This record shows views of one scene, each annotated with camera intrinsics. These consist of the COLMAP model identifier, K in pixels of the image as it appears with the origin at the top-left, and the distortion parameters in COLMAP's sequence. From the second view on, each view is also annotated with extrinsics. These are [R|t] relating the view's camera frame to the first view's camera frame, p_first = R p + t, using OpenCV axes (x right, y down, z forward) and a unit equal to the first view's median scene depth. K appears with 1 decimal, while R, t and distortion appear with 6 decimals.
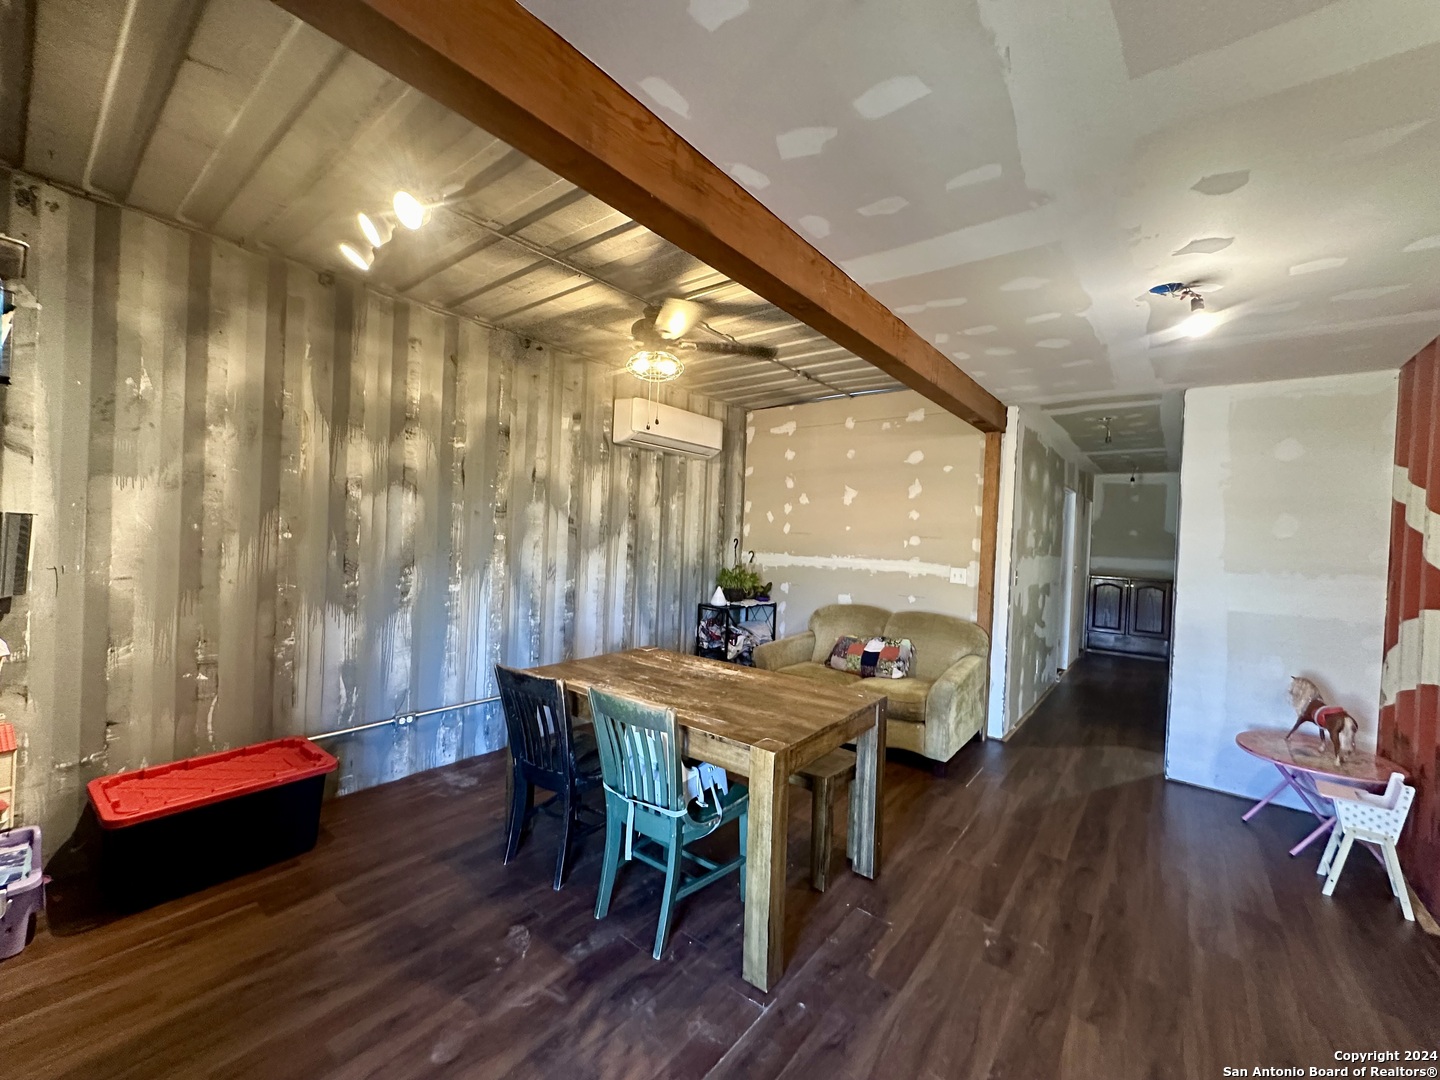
lens RADIAL K [[576.4, 0, 720.0], [0, 576.4, 540.0], [0, 0, 1]] dist [-0.009836, -0.000001]
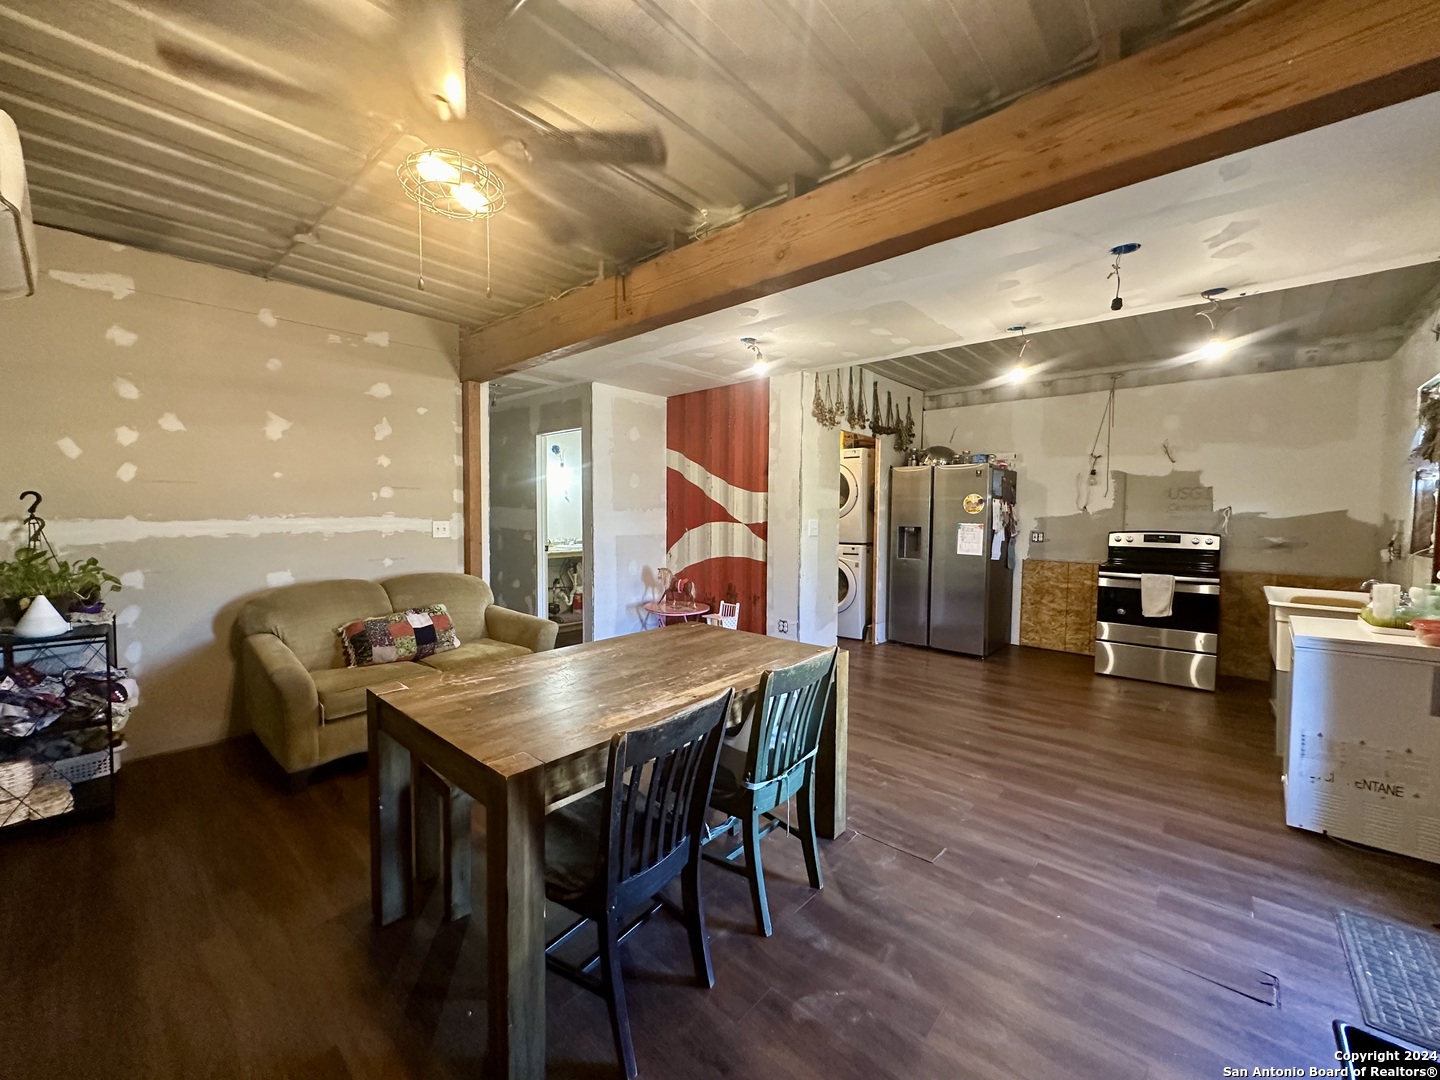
lens RADIAL K [[576.4, 0, 720.0], [0, 576.4, 540.0], [0, 0, 1]] dist [-0.009836, -0.000001]
pose [[0.048693, -0.088977, 0.994843, -0.486075], [0.007967, 0.996027, 0.088693, 0.000375], [-0.998782, 0.003607, 0.049209, 0.494873]]
